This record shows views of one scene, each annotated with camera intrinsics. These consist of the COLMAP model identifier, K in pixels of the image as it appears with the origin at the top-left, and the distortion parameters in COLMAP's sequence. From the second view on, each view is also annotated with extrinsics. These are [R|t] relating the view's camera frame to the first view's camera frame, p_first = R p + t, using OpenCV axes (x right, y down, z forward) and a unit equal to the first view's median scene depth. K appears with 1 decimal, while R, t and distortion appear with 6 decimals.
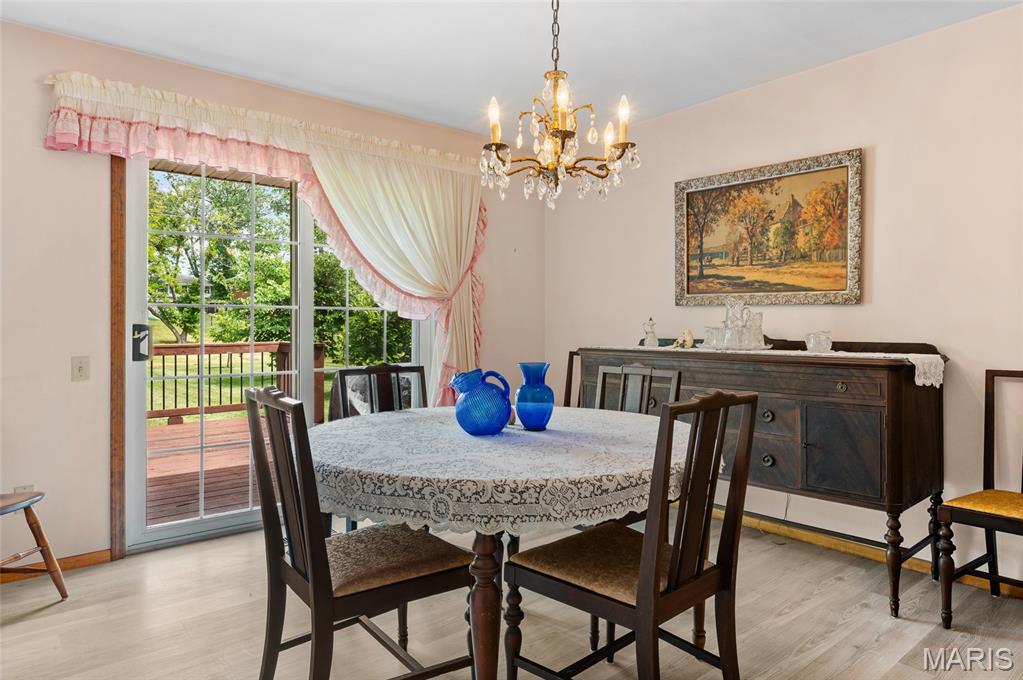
lens RADIAL K [[641.5, 0, 514.5], [0, 641.5, 332.8], [0, 0, 1]] dist [0.004164, 0.000747]
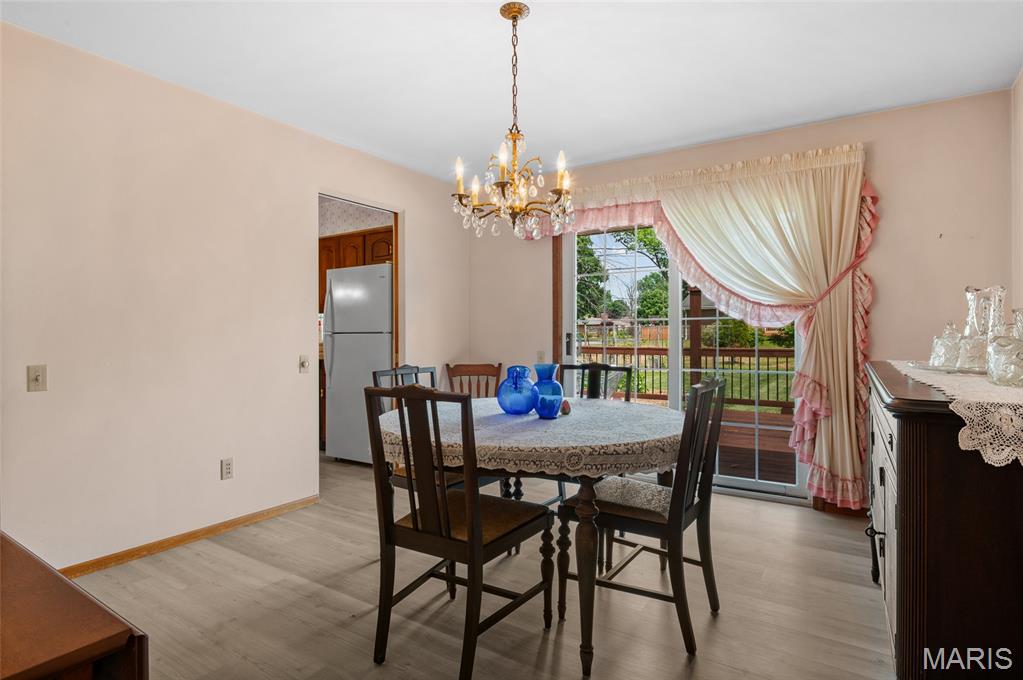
lens RADIAL K [[523.8, 0, 511.5], [0, 523.8, 340.0], [0, 0, 1]] dist [0.000345, 0.000067]
pose [[0.286200, 0.008502, -0.958132, 0.546908], [-0.010199, 0.999931, 0.005826, -0.001290], [0.958116, 0.008105, 0.286267, 0.381489]]
